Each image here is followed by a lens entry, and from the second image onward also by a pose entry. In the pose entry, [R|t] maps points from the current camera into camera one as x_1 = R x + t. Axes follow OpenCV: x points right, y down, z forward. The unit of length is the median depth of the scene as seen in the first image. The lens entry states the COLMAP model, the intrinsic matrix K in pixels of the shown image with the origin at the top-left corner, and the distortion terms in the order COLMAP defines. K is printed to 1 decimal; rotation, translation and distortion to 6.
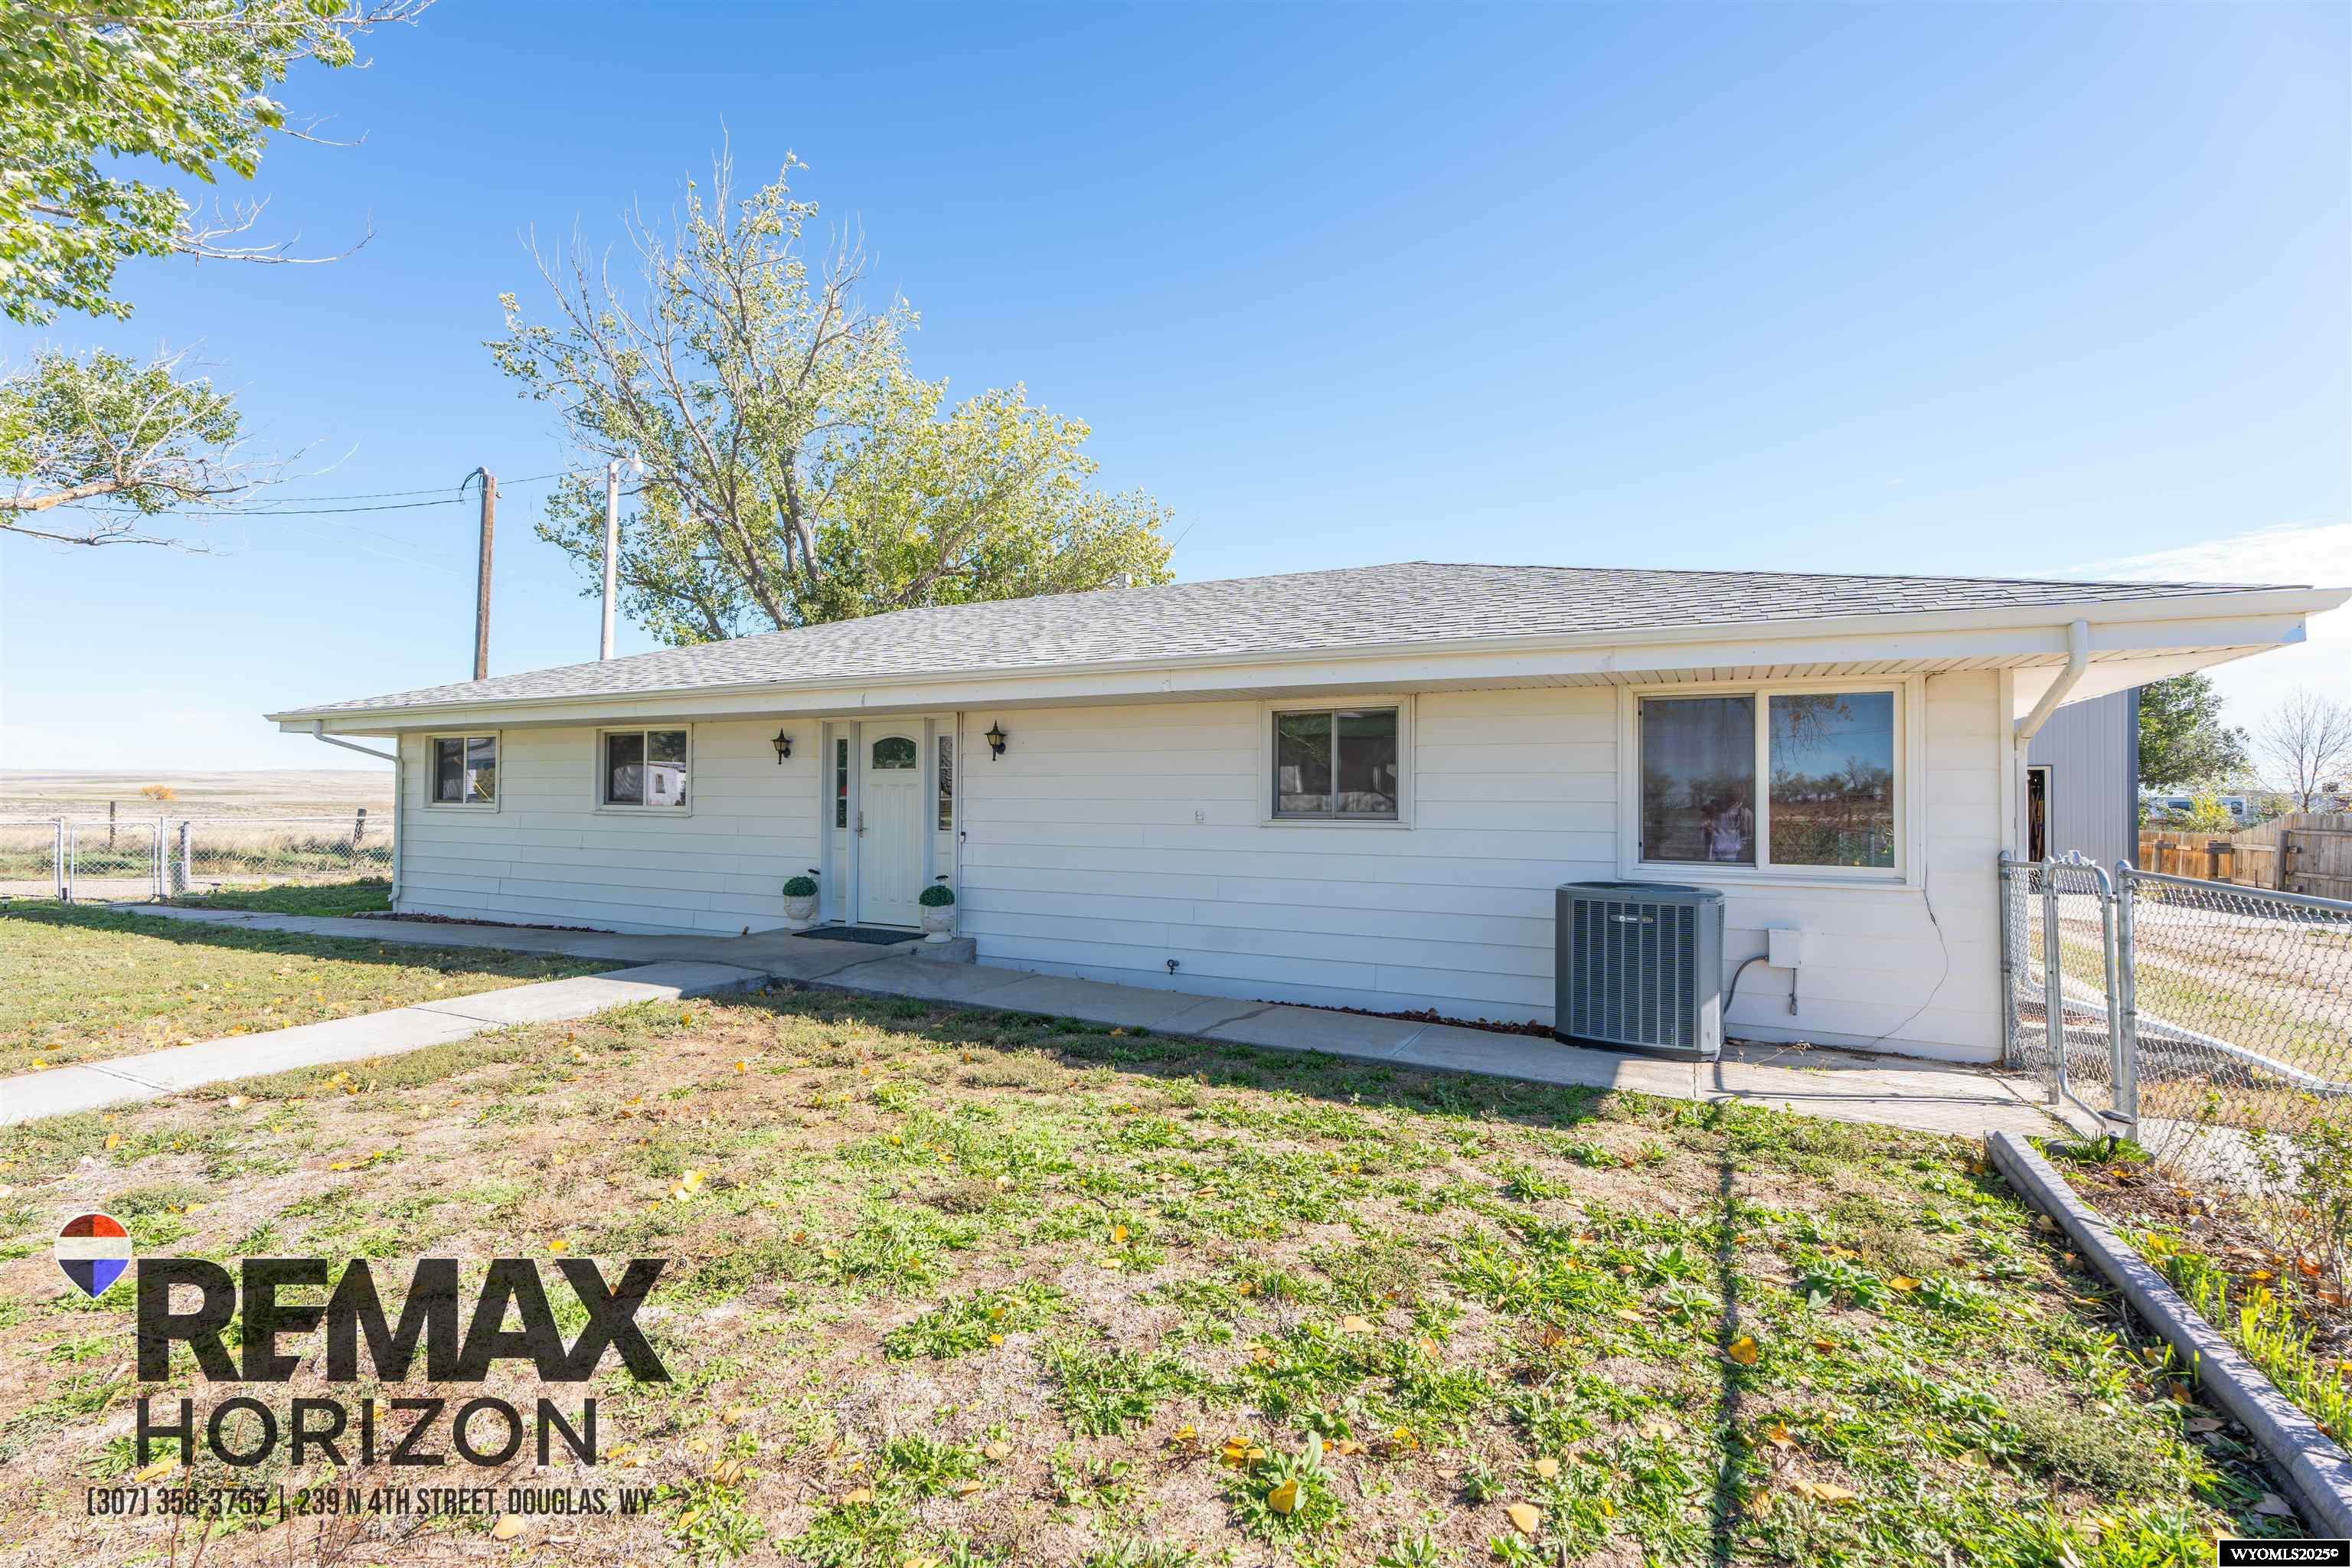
lens RADIAL K [[1042.2, 0, 1164.0], [0, 1042.2, 786.7], [0, 0, 1]] dist [0.008577, -0.000337]
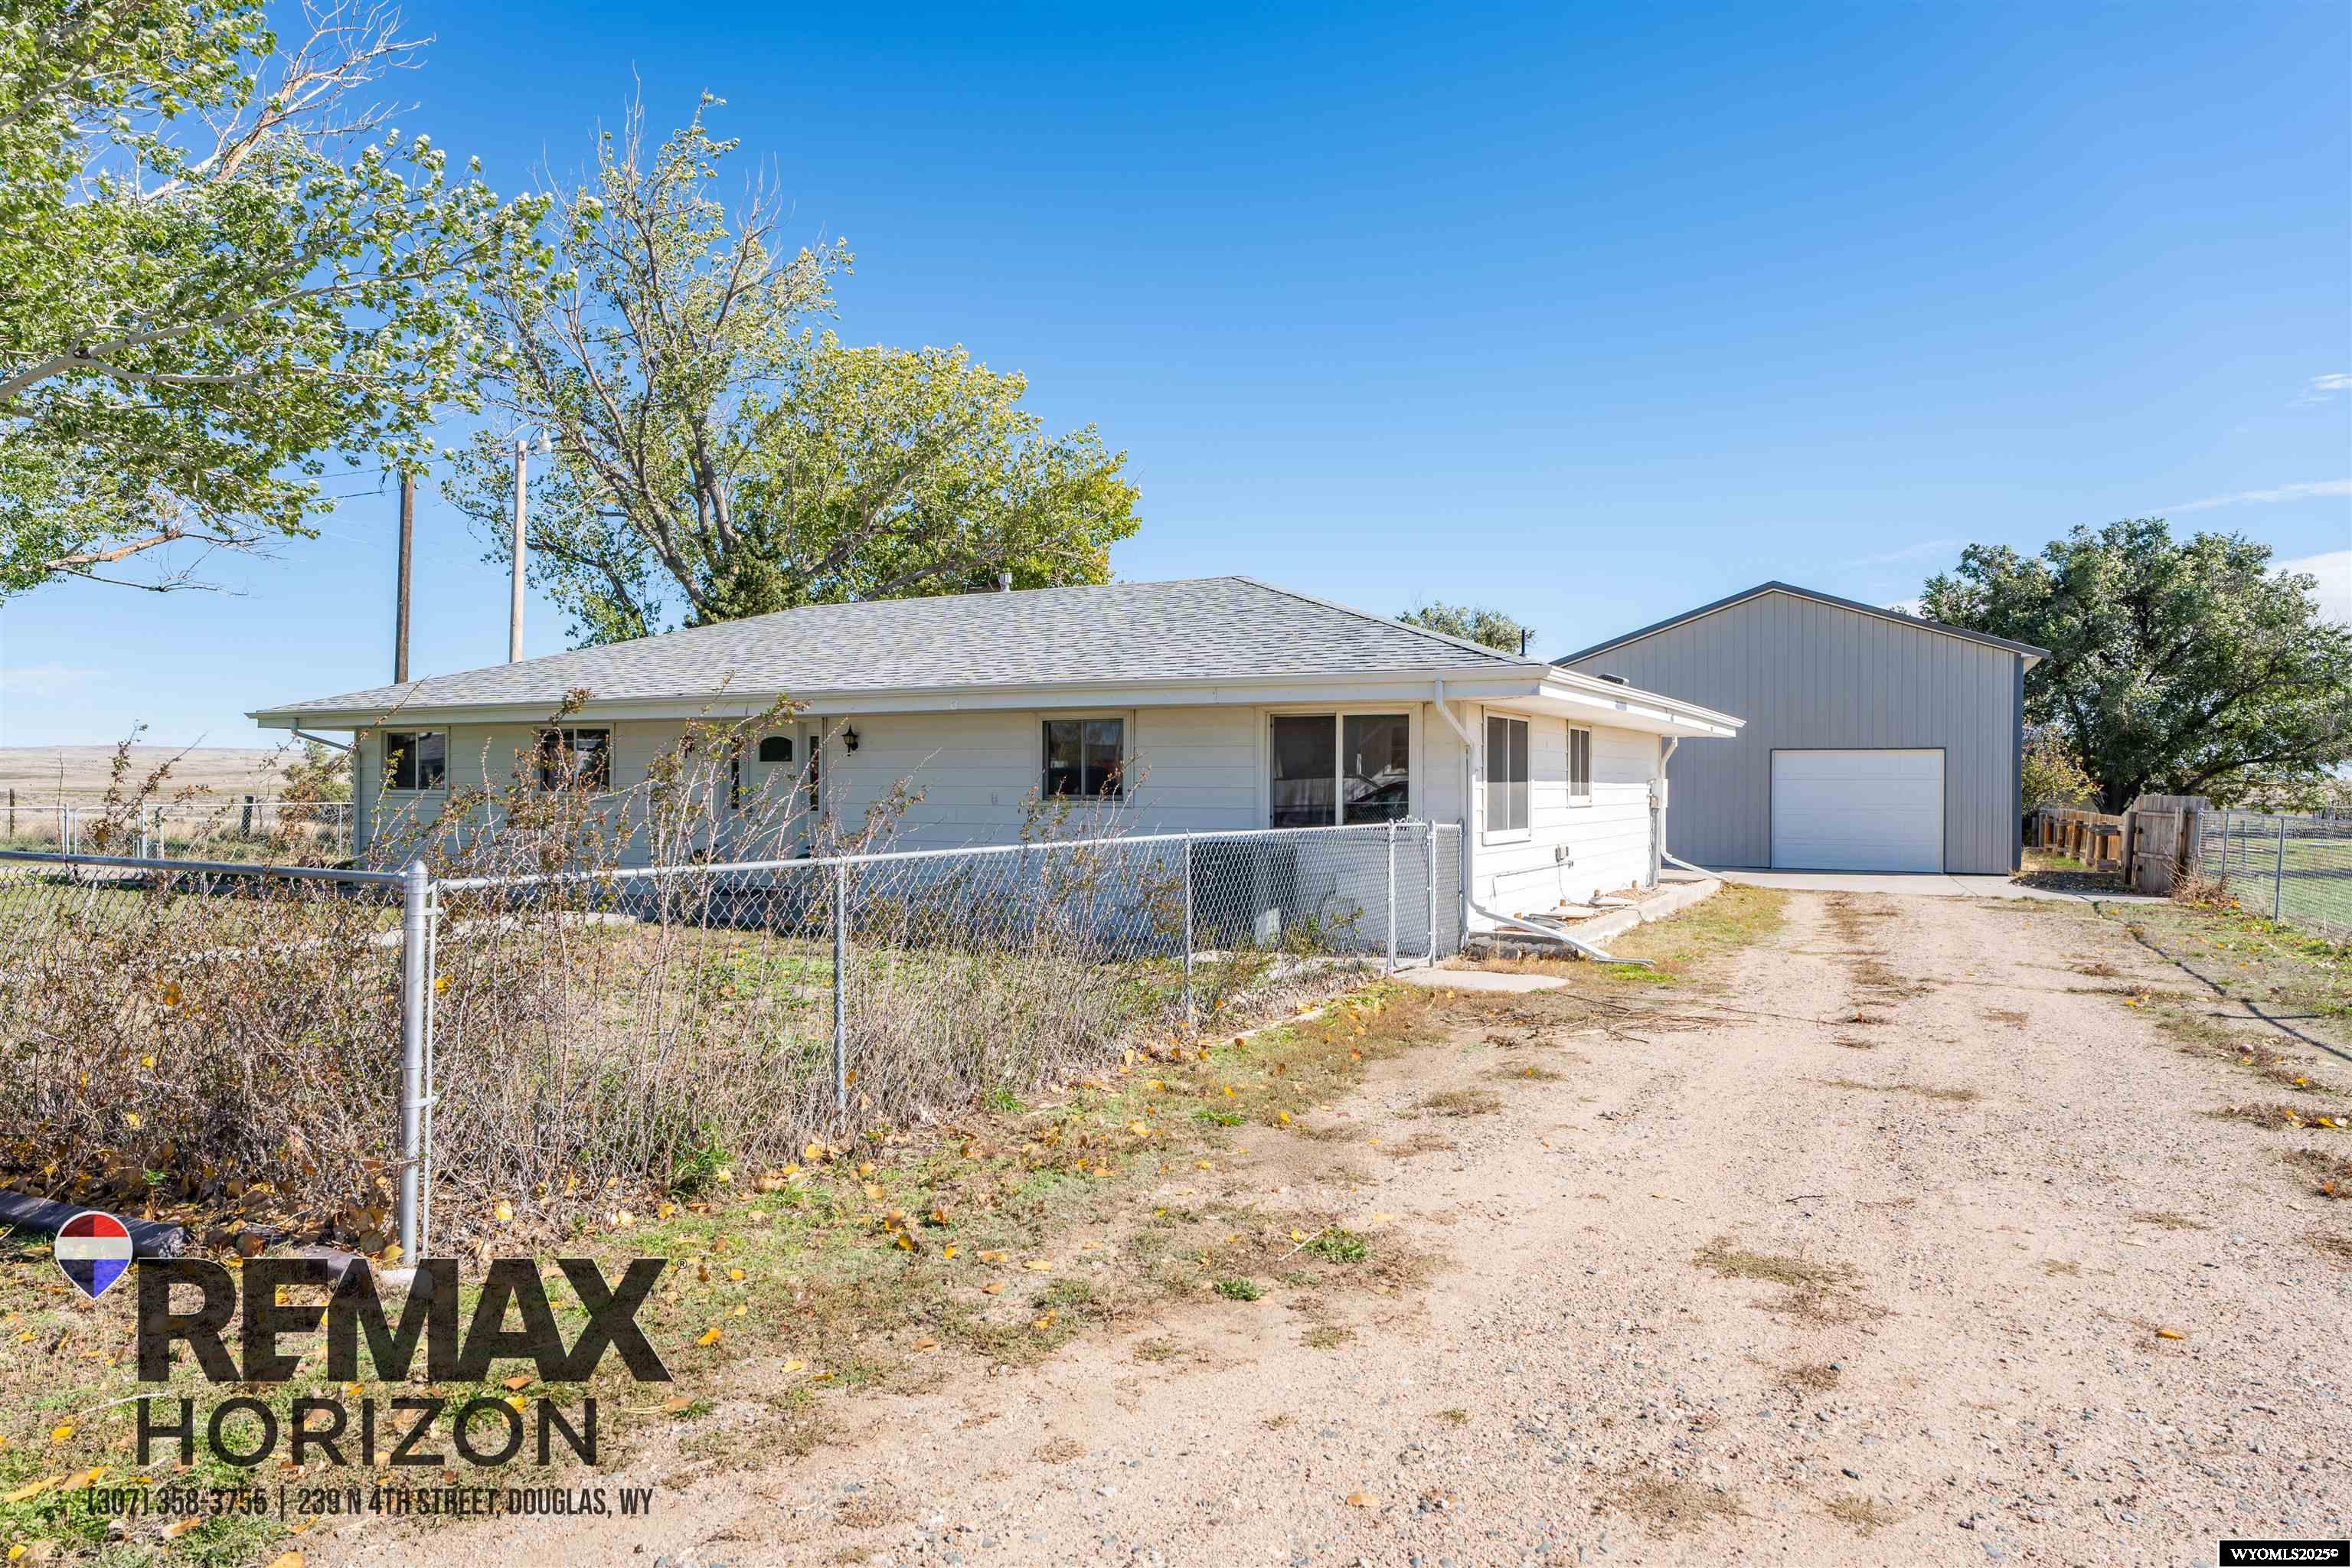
lens RADIAL K [[1409.5, 0, 1186.8], [0, 1409.5, 789.6], [0, 0, 1]] dist [-0.040814, -0.001584]
pose [[0.999814, -0.003618, -0.018965, 0.100530], [0.003986, 0.999803, 0.019430, -0.005742], [0.018891, -0.019502, 0.999631, -0.254840]]
